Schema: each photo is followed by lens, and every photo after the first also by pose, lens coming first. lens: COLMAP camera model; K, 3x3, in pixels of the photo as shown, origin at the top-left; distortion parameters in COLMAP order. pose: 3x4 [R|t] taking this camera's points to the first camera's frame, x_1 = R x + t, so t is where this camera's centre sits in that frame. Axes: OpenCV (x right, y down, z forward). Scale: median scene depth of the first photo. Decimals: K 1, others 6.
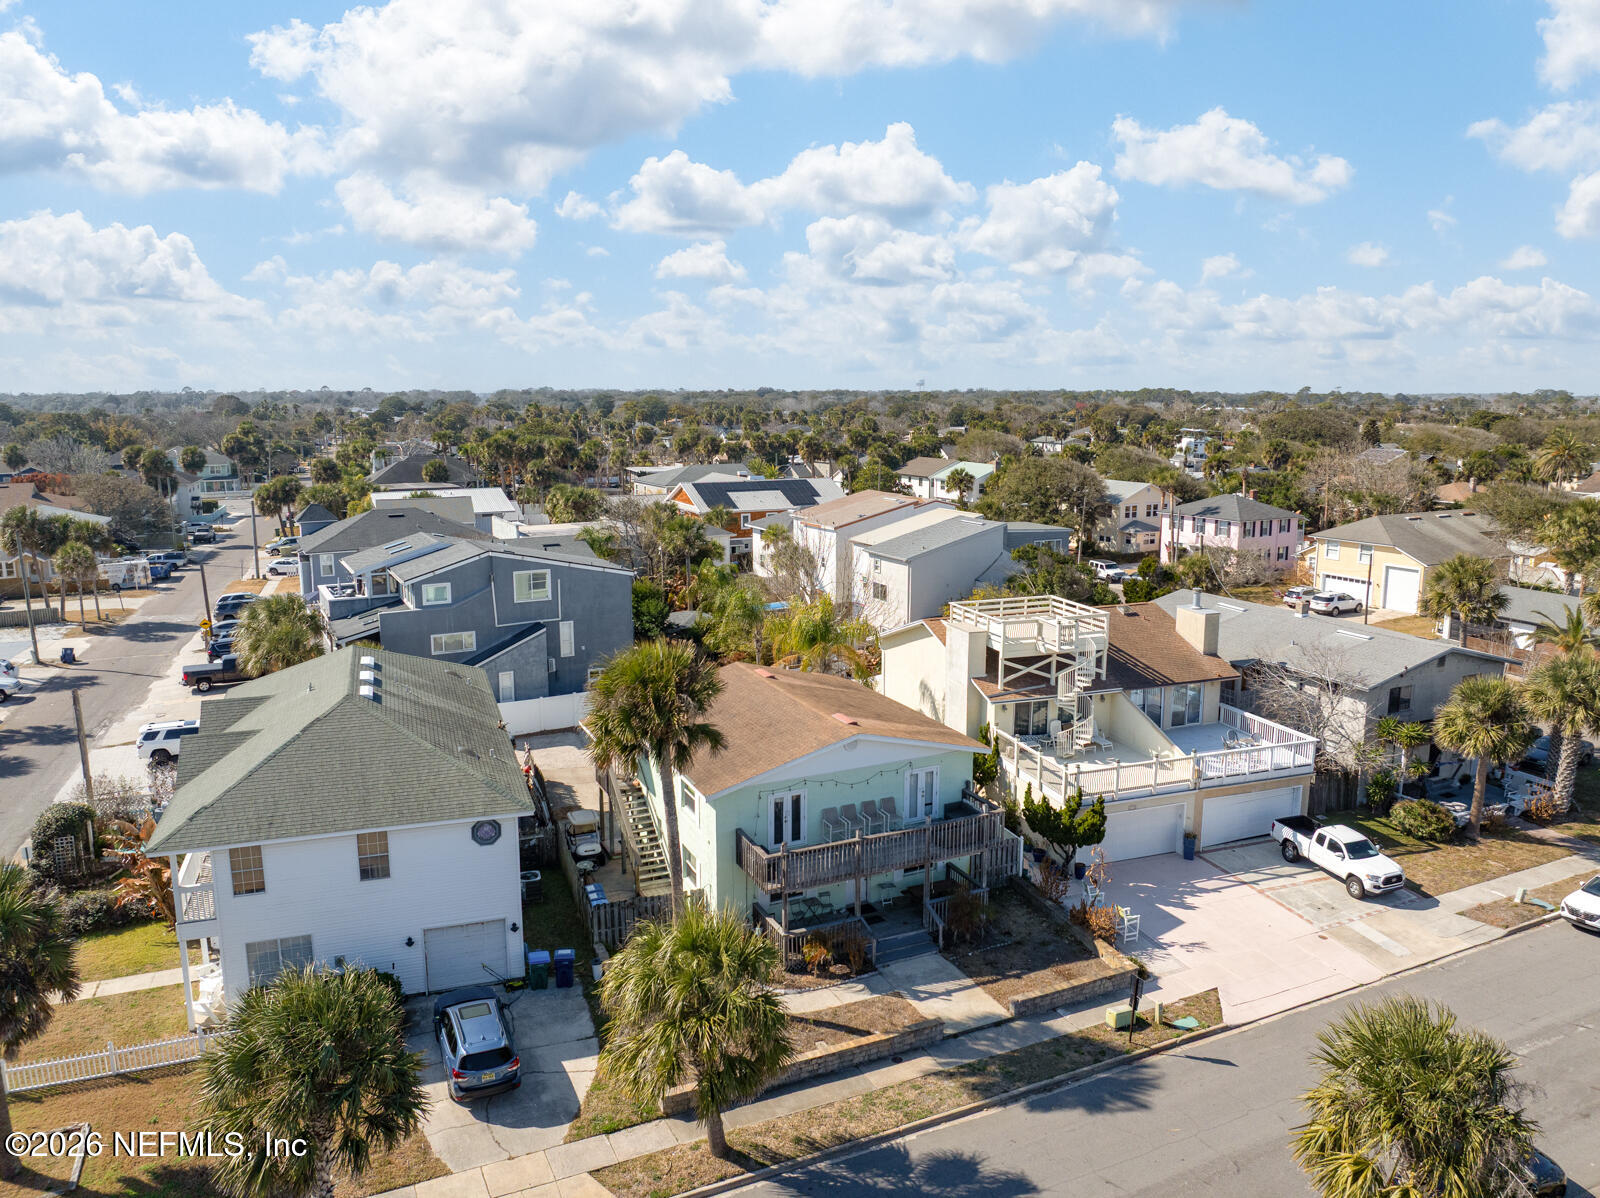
lens RADIAL K [[1131.3, 0, 807.2], [0, 1131.3, 586.3], [0, 0, 1]] dist [-0.034871, -0.002791]
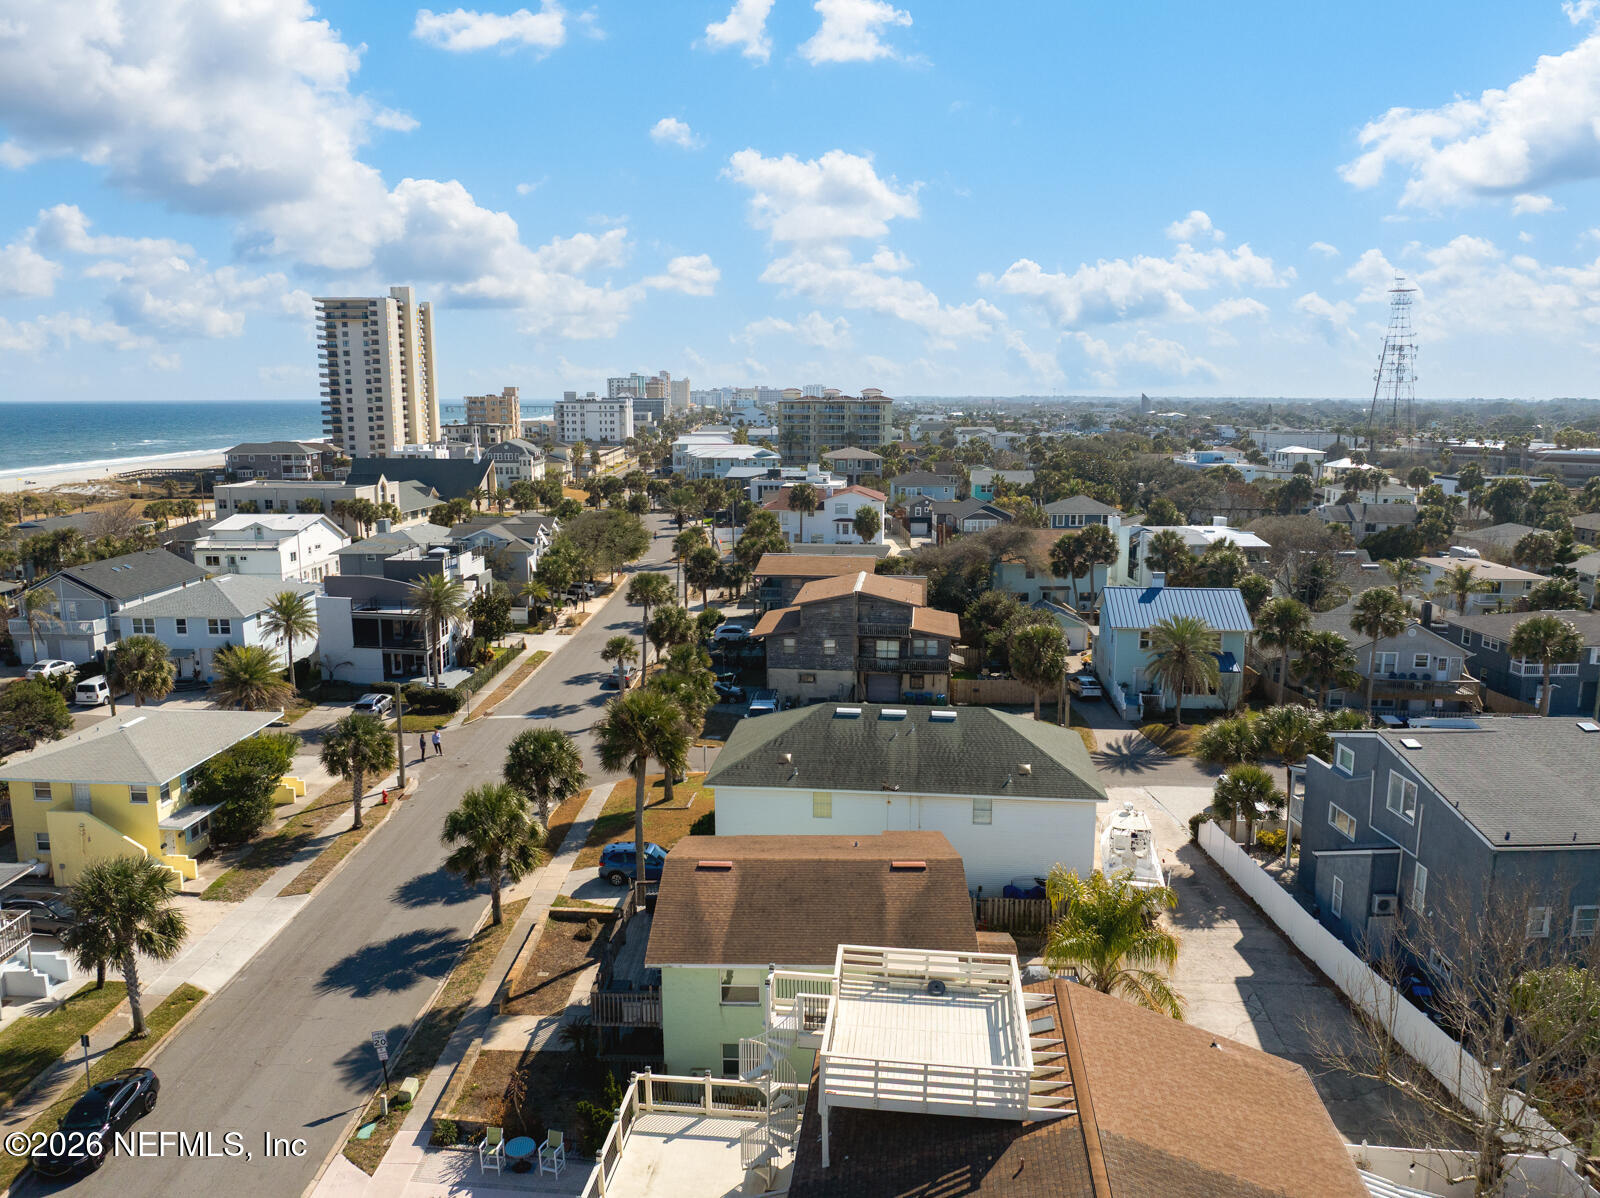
lens RADIAL K [[1135.6, 0, 783.0], [0, 1135.6, 588.8], [0, 0, 1]] dist [-0.031984, -0.005905]
pose [[-0.457656, 0.149100, -0.876539, 0.799774], [-0.148613, 0.959144, 0.240744, -0.348886], [0.876621, 0.240443, -0.416800, 1.300510]]
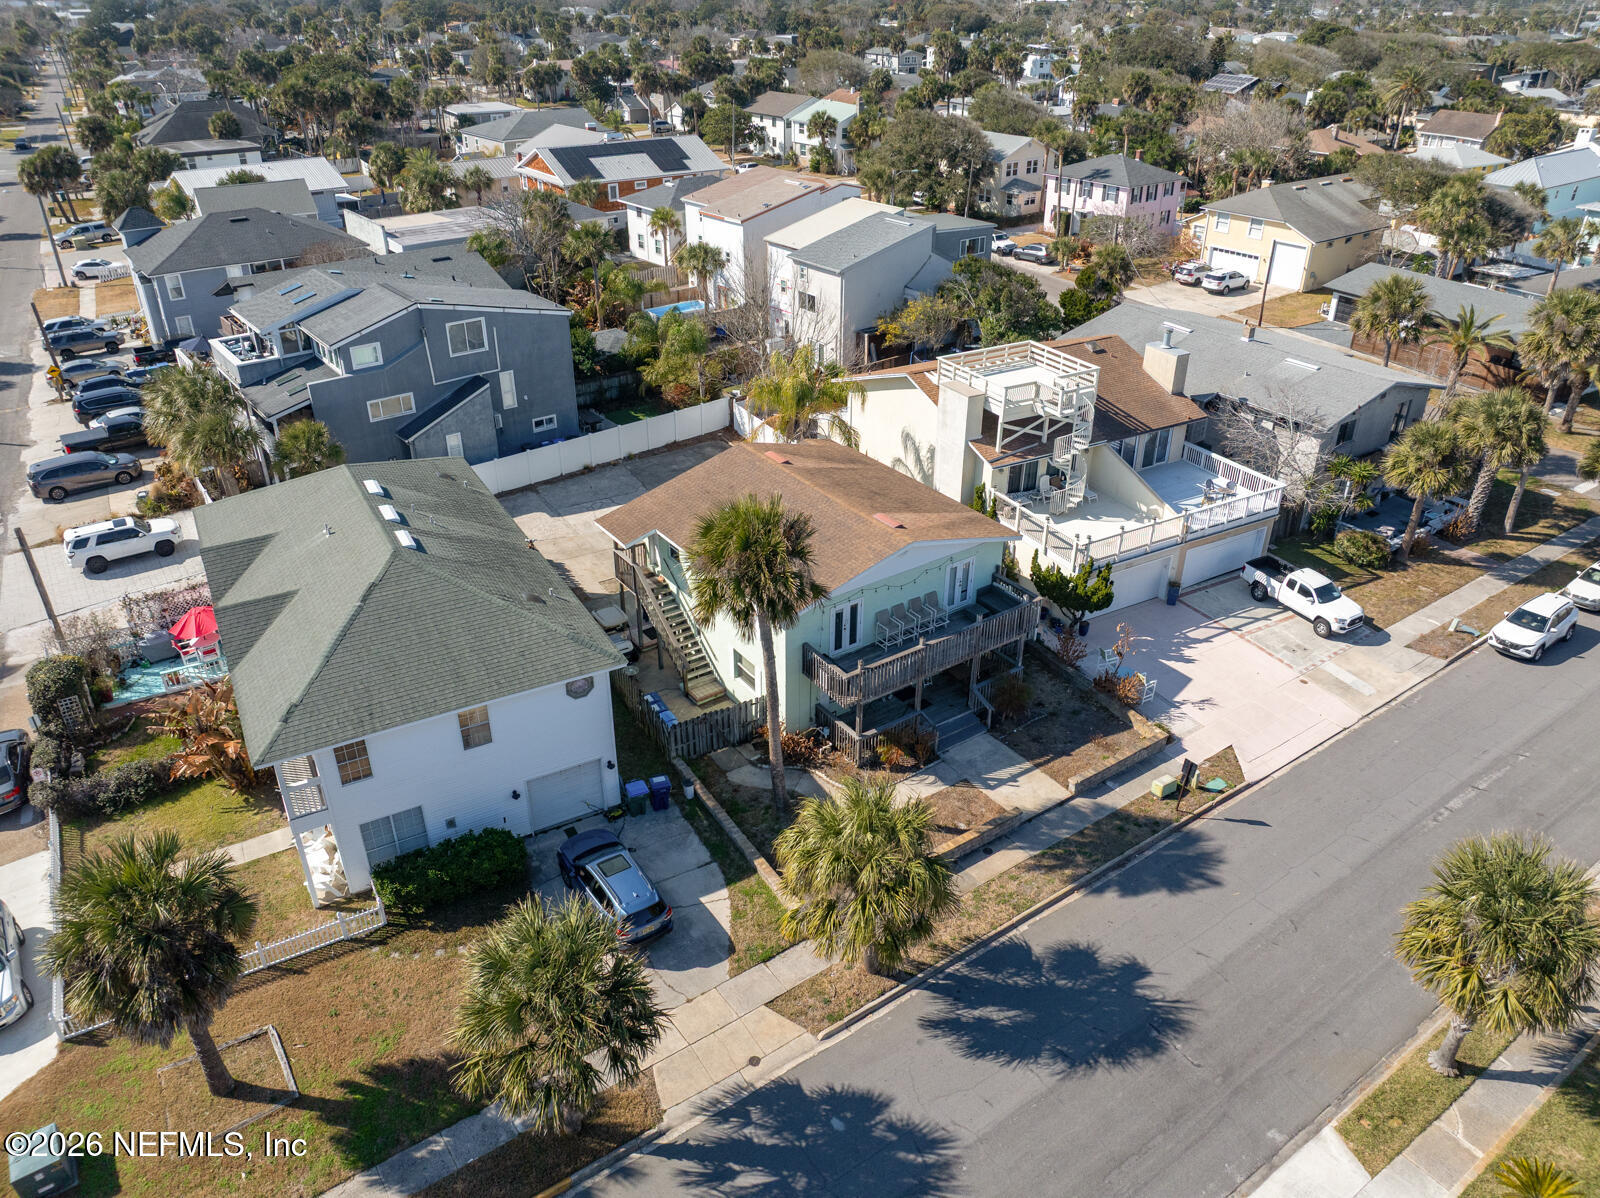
lens RADIAL K [[1131.3, 0, 807.2], [0, 1131.3, 586.3], [0, 0, 1]] dist [-0.034871, -0.002791]
pose [[0.985033, -0.078786, 0.153303, -0.180481], [0.024160, 0.943749, 0.329779, -0.147661], [-0.170662, -0.321139, 0.931528, 0.048522]]
